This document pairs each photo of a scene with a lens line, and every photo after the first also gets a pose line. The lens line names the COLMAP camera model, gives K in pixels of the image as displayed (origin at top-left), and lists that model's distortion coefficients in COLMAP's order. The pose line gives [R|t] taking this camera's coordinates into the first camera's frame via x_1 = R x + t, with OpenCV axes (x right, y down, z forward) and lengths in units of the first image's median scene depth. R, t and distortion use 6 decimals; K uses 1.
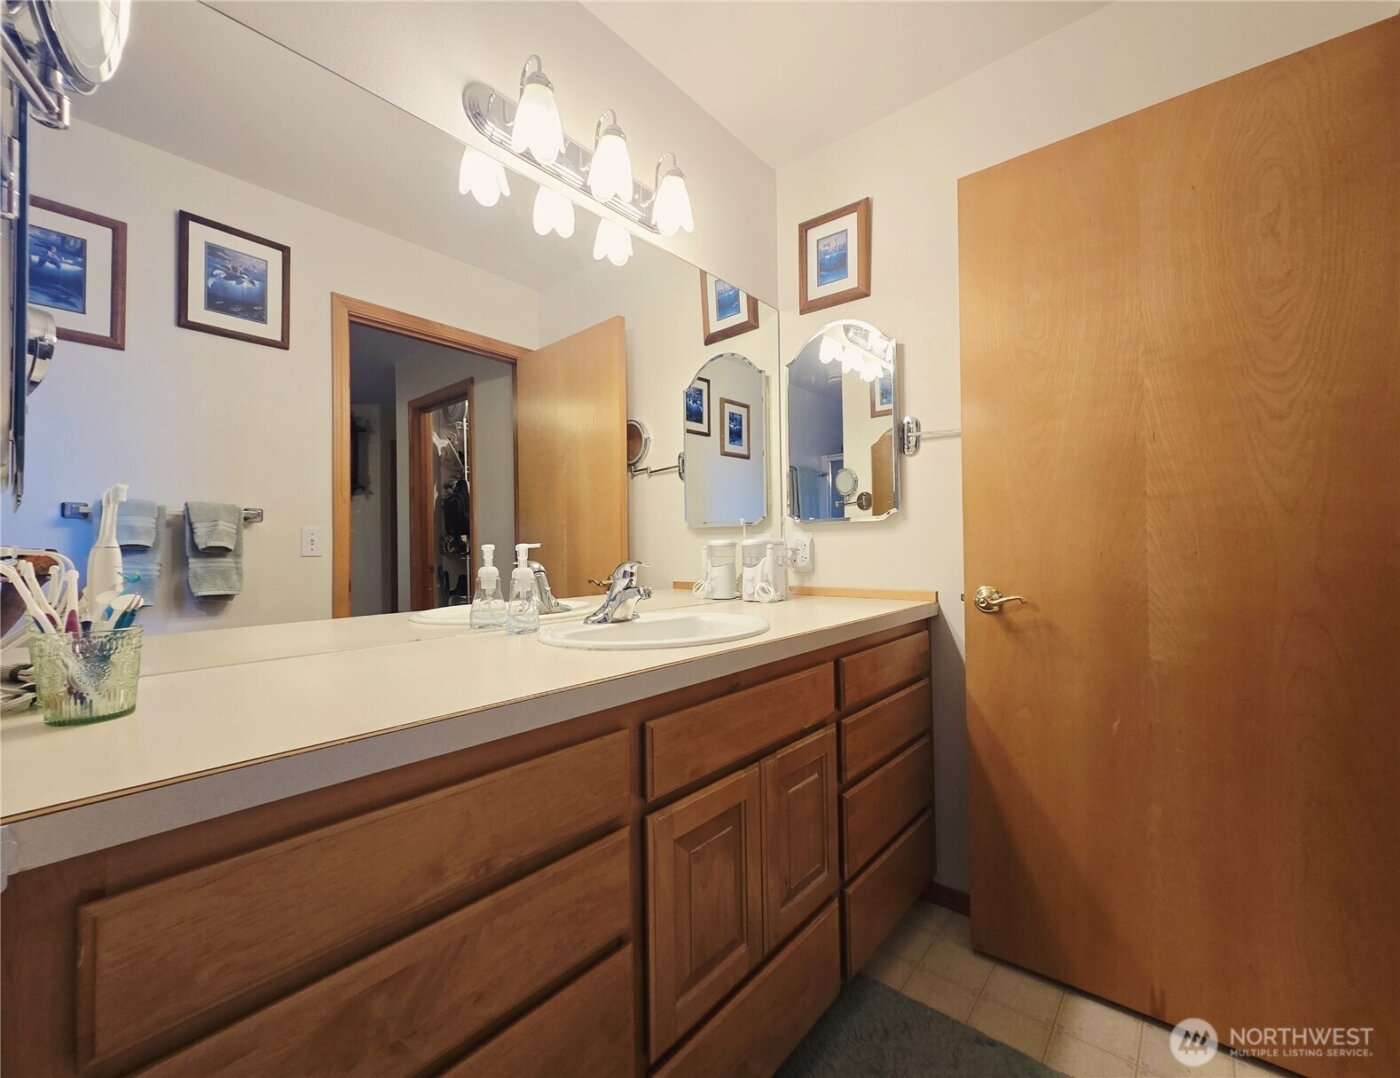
lens RADIAL K [[590.3, 0, 695.1], [0, 590.3, 541.6], [0, 0, 1]] dist [-0.000208, -0.000170]
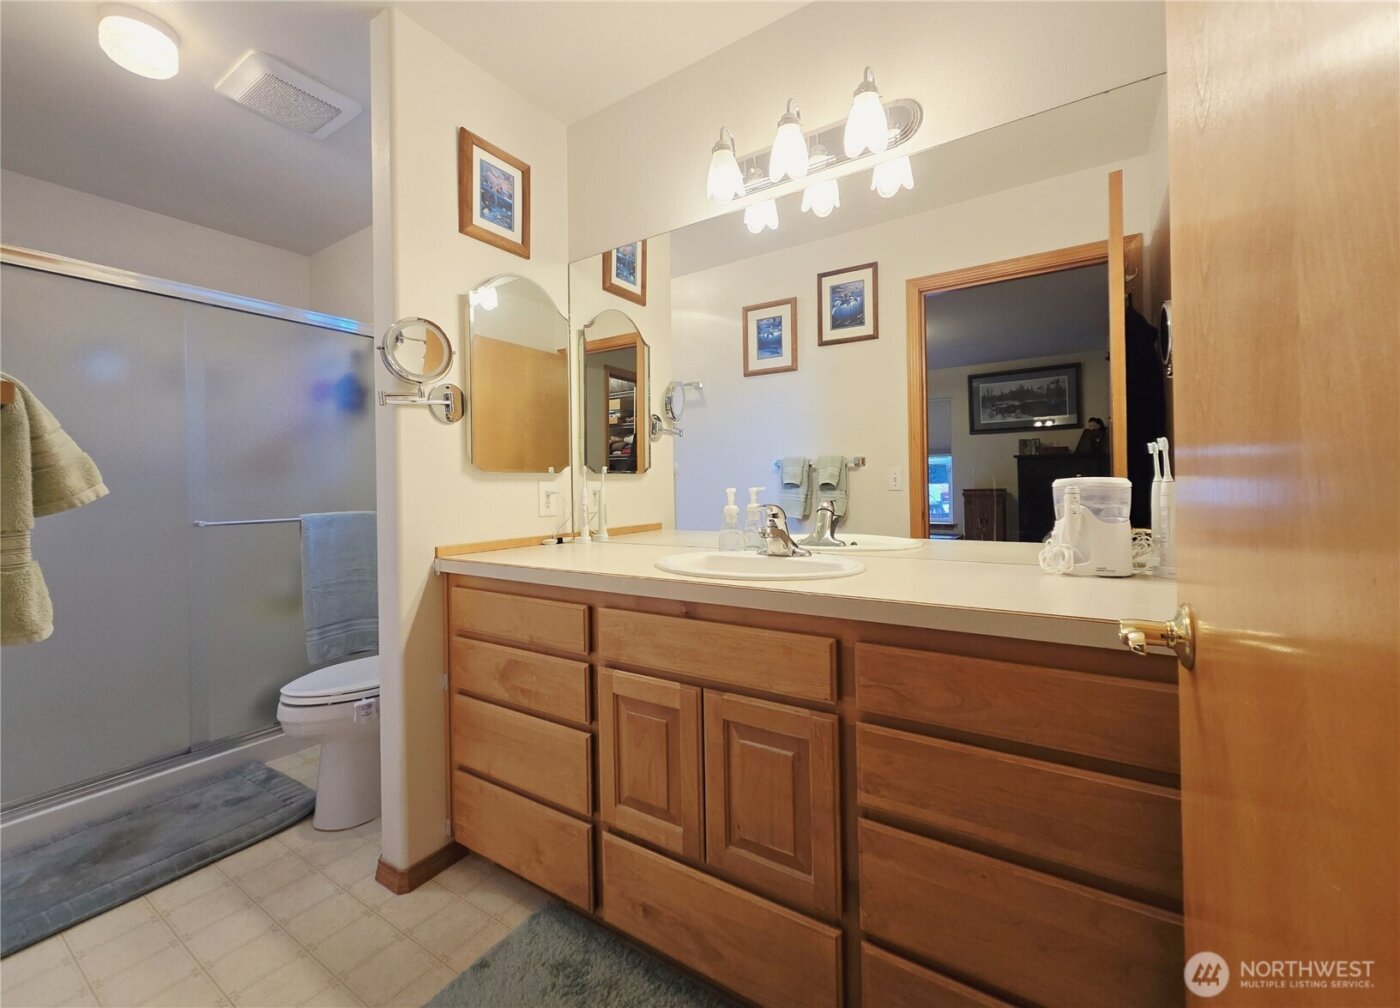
lens RADIAL K [[562.5, 0, 700.2], [0, 562.5, 493.9], [0, 0, 1]] dist [0.000610, 0.000013]
pose [[0.137487, 0.023292, -0.990230, 0.659997], [0.021717, 0.999412, 0.026524, -0.012303], [0.990266, -0.025151, 0.136900, 0.495512]]
